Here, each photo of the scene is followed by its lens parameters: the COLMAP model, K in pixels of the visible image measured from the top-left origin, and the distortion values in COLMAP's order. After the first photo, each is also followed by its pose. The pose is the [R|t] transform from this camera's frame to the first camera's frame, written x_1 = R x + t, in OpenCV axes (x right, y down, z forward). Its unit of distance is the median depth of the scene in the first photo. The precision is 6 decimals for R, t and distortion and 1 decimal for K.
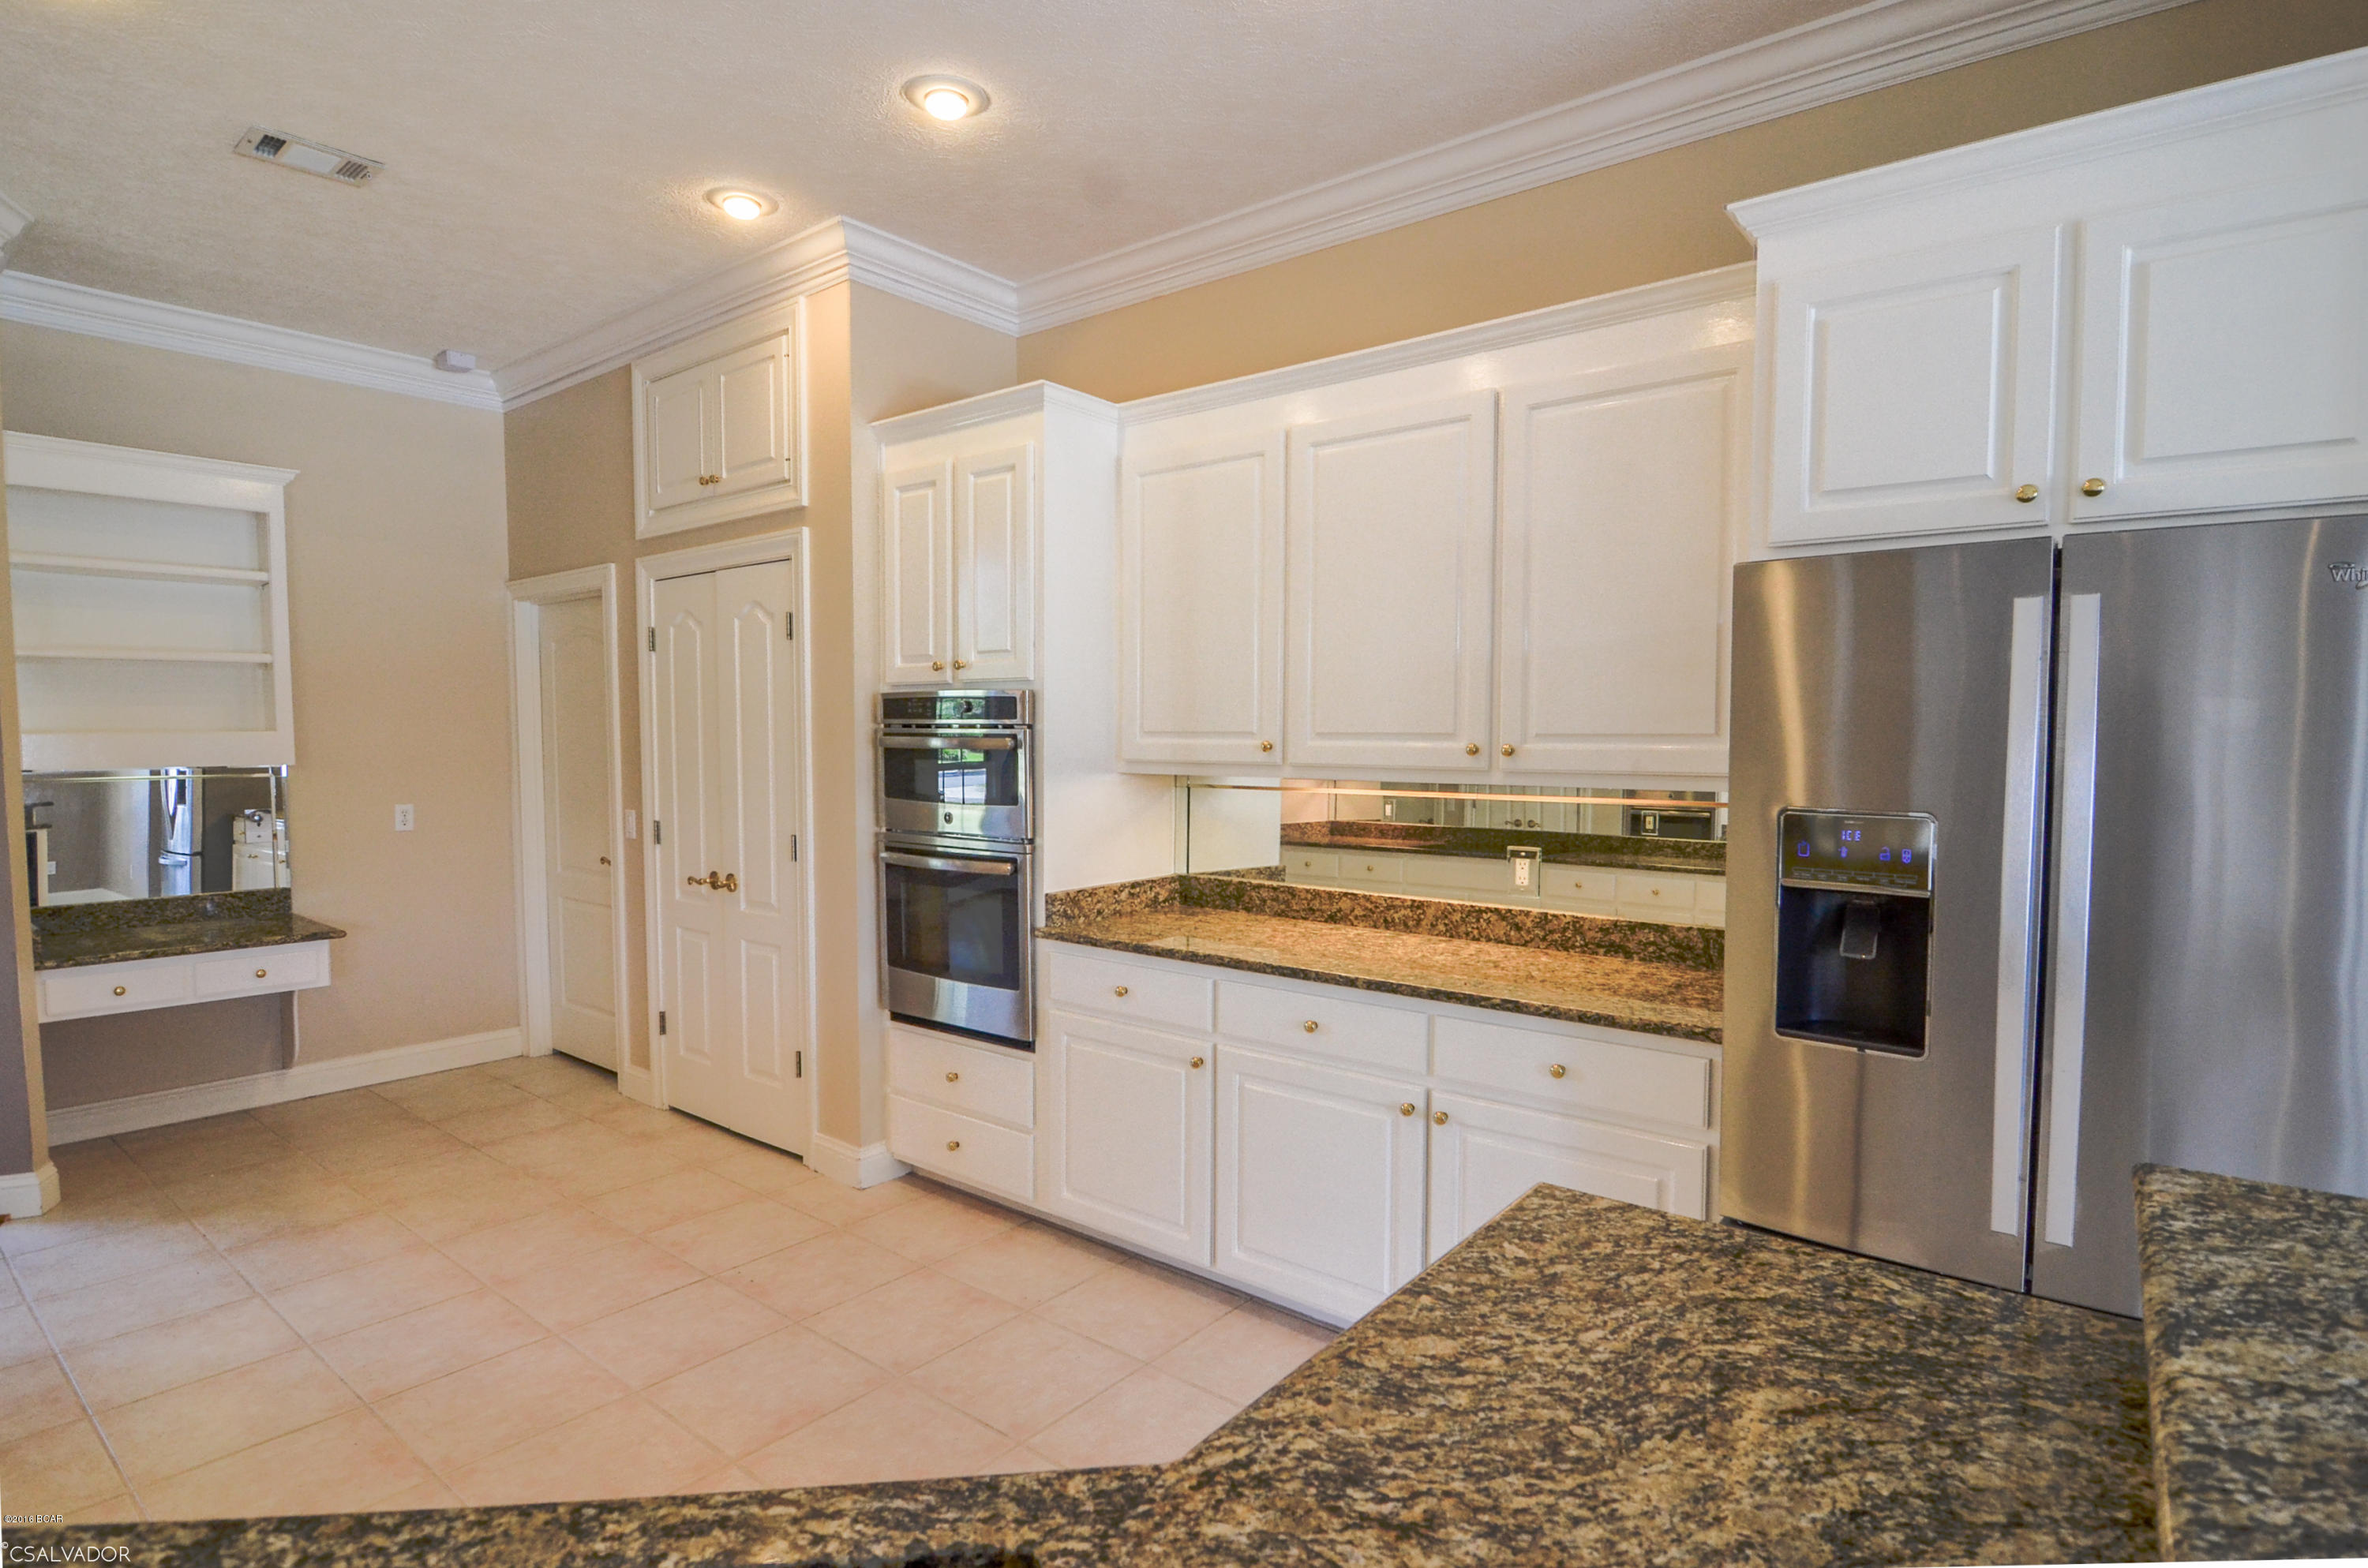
lens RADIAL K [[1181.3, 0, 1221.3], [0, 1181.3, 800.0], [0, 0, 1]] dist [-0.004905, -0.012105]
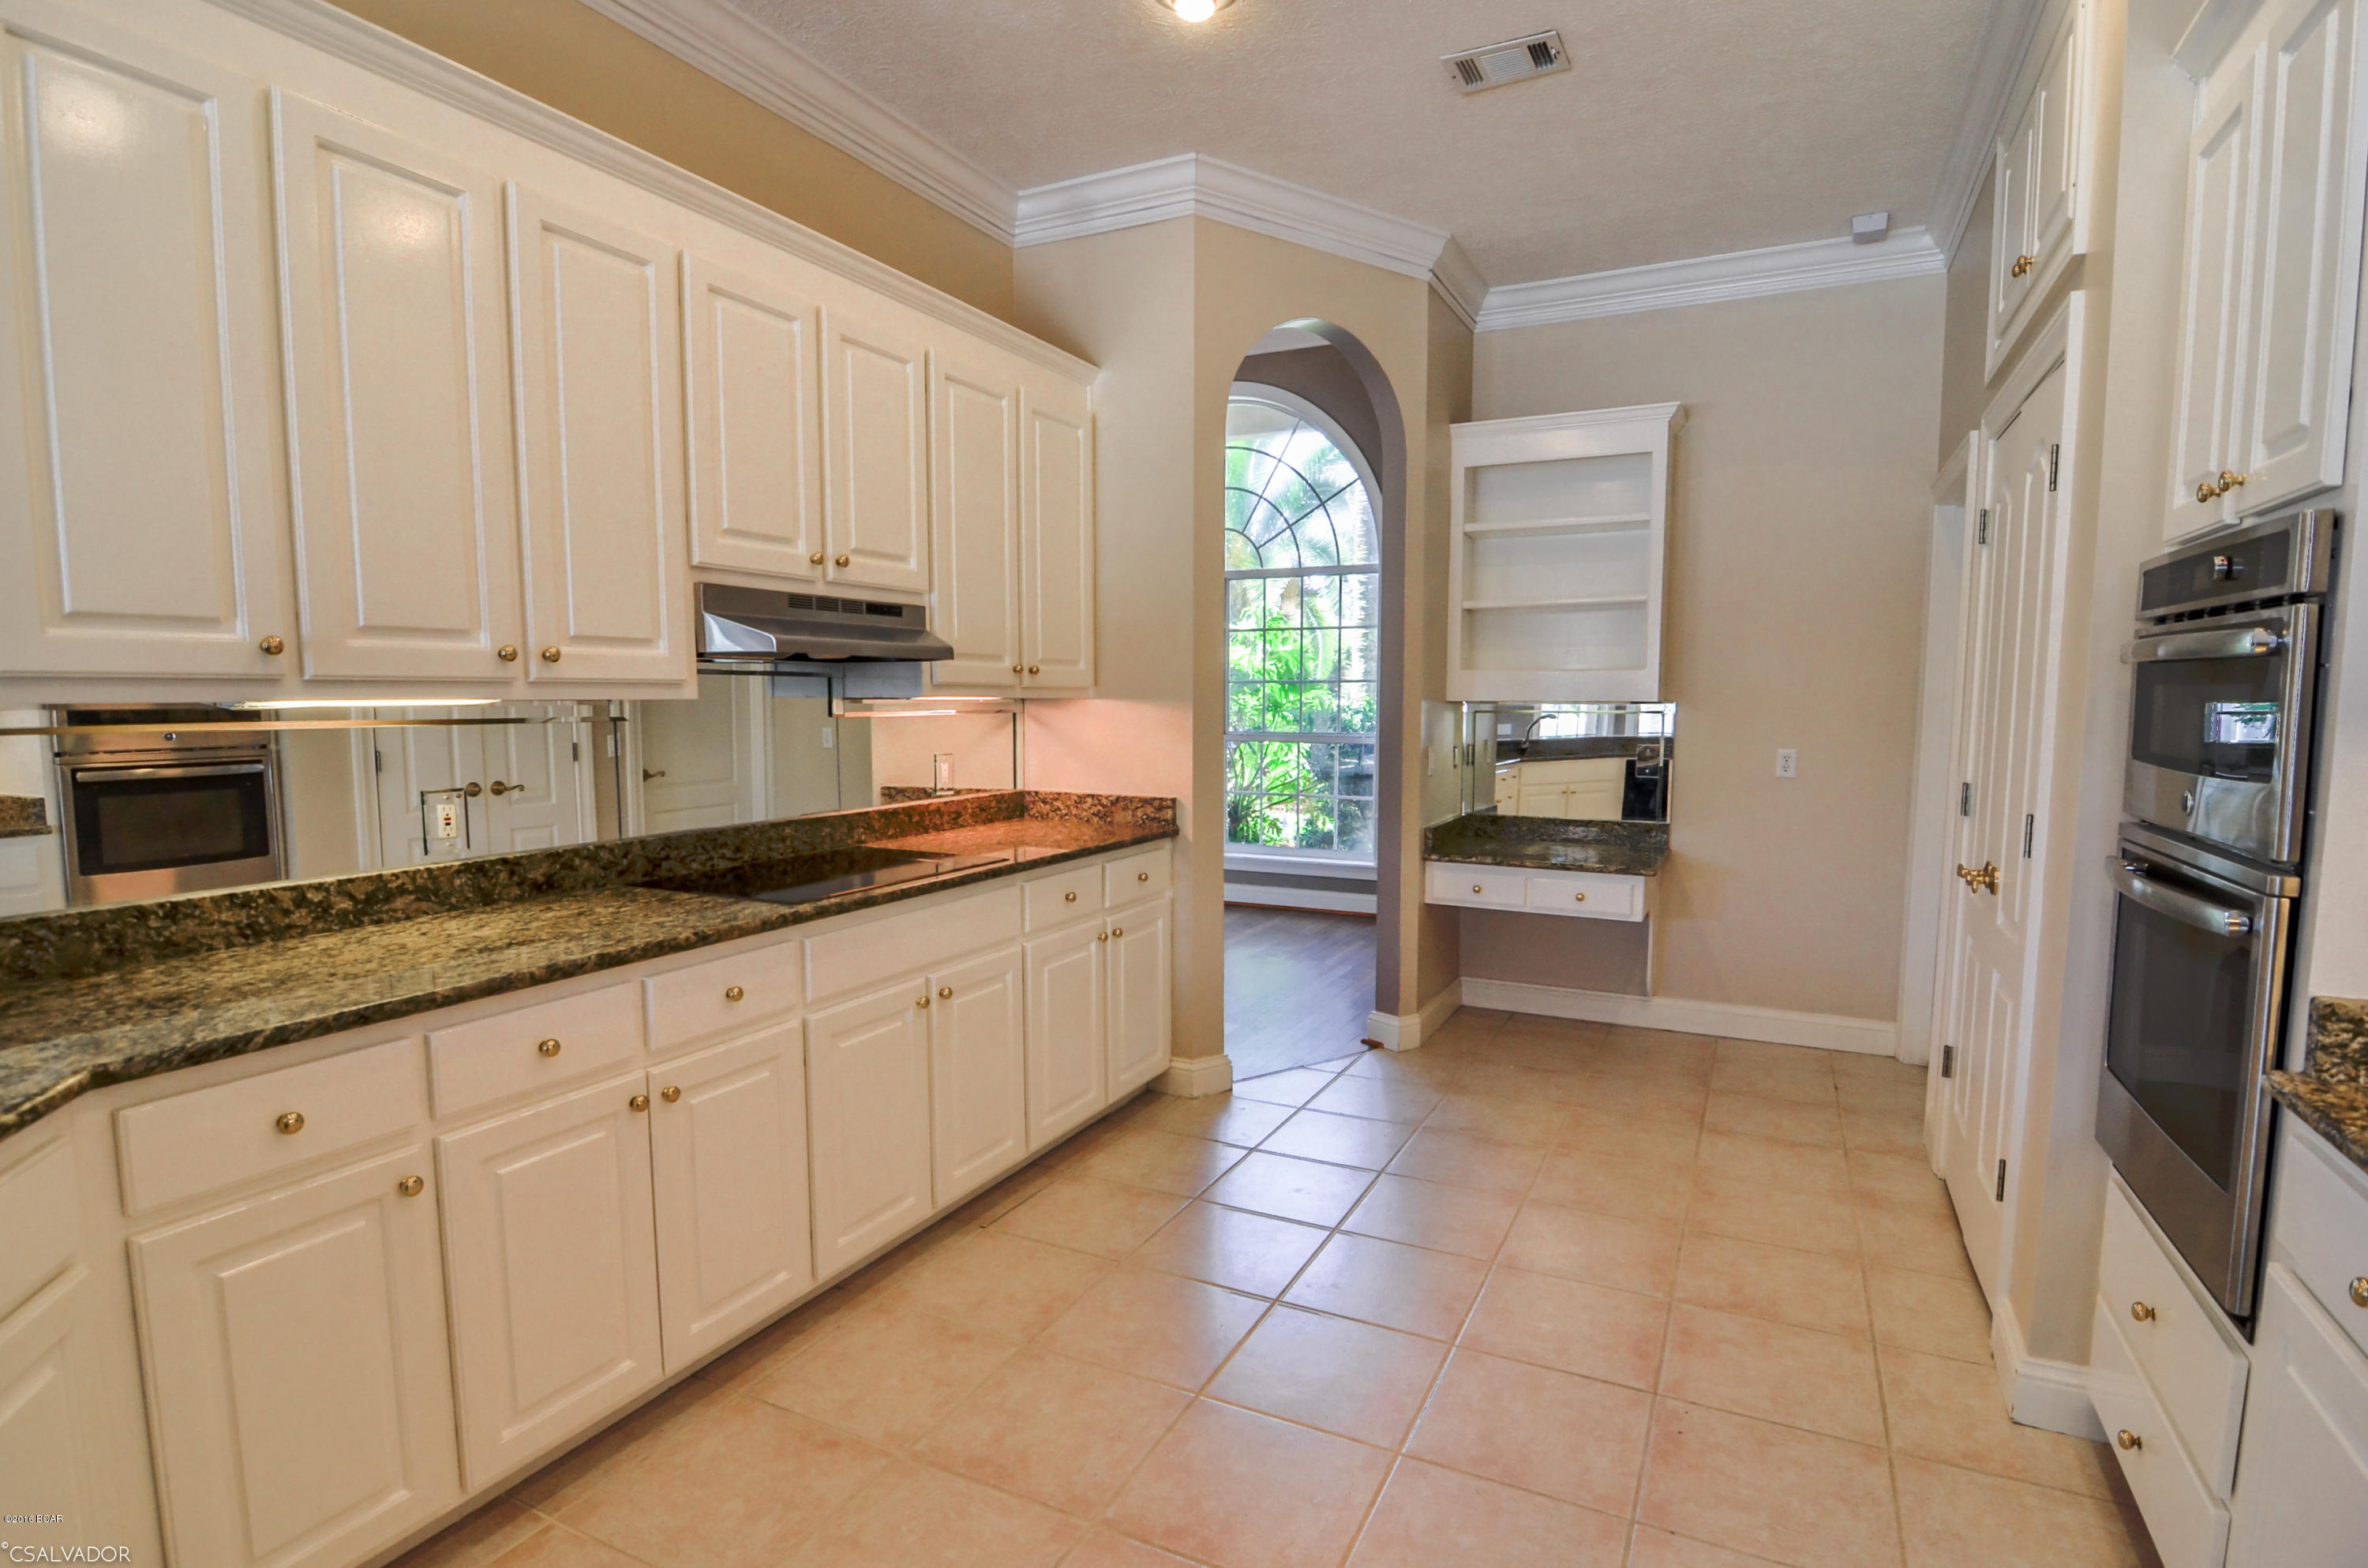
lens RADIAL K [[1181.3, 0, 1194.5], [0, 1181.3, 815.8], [0, 0, 1]] dist [-0.004905, -0.012105]
pose [[0.177246, 0.097388, -0.979336, 0.178551], [-0.056705, 0.994449, 0.088628, 0.001048], [0.982532, 0.039824, 0.181784, 0.532440]]
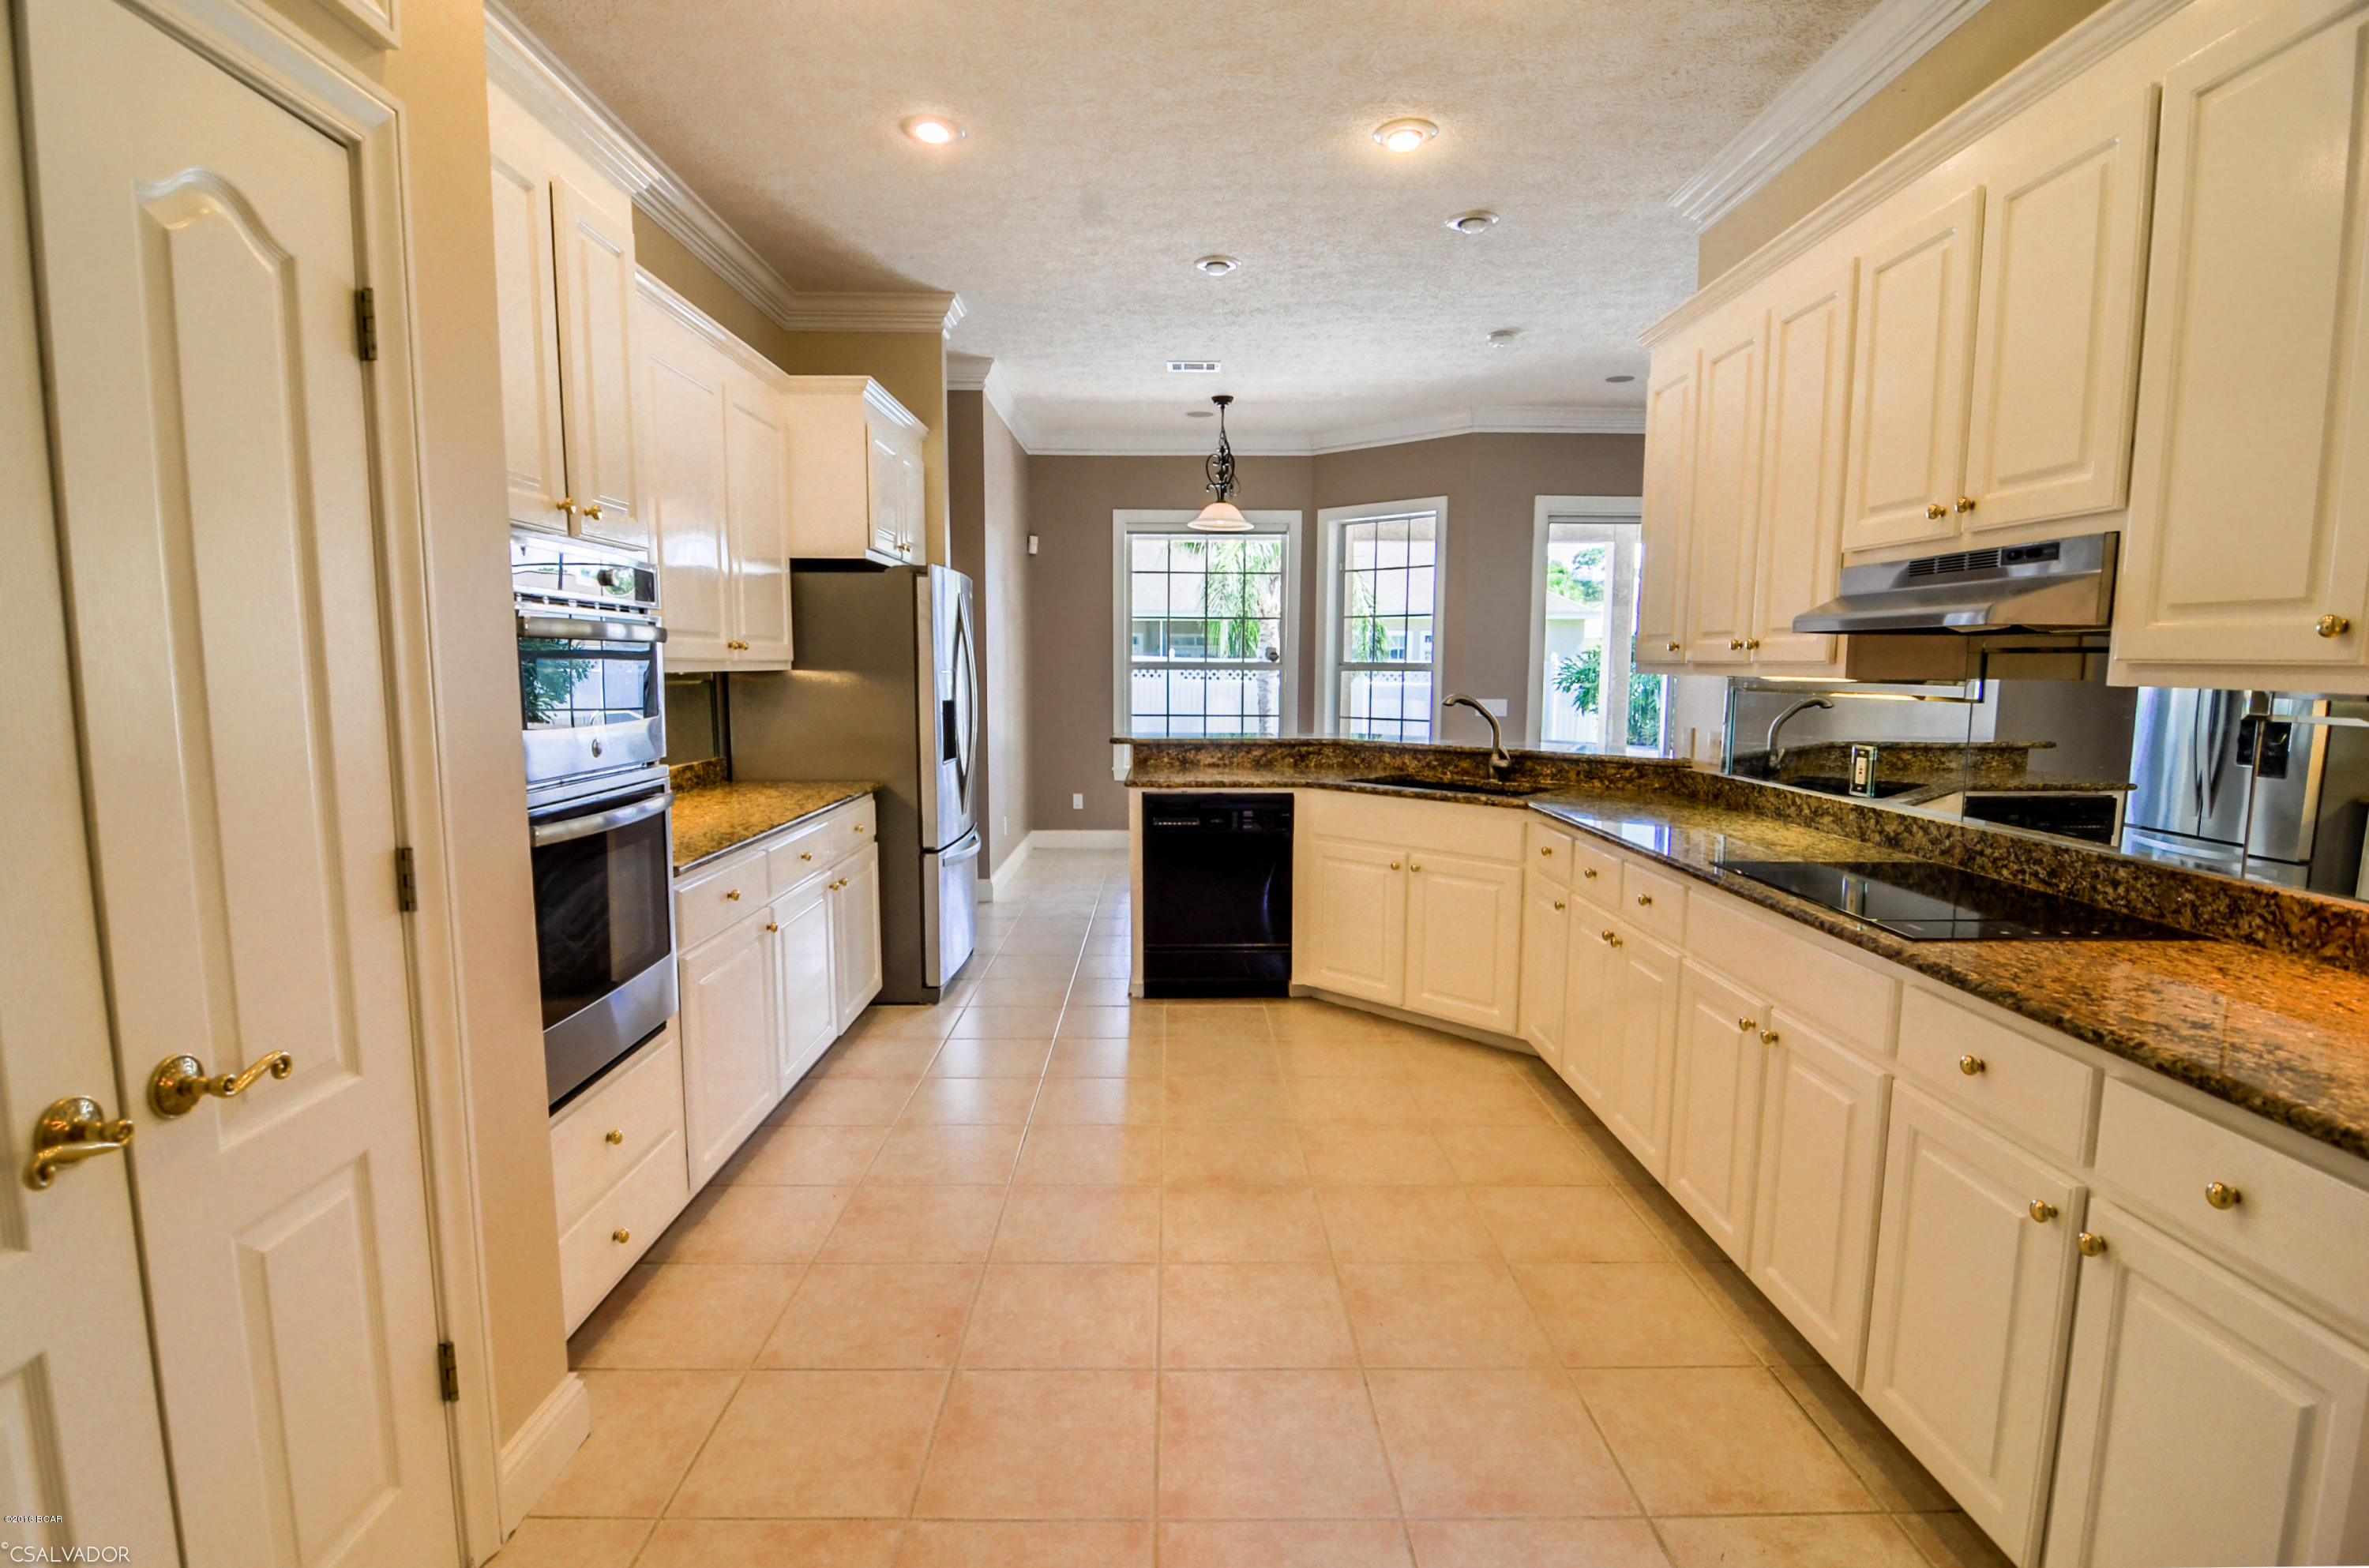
lens RADIAL K [[1181.9, 0, 1182.1], [0, 1181.9, 799.2], [0, 0, 1]] dist [-0.004905, -0.012105]
pose [[-0.601205, -0.101099, 0.792673, -0.986686], [0.037473, 0.987306, 0.154345, -0.047299], [-0.798216, 0.122497, -0.589785, 1.181915]]
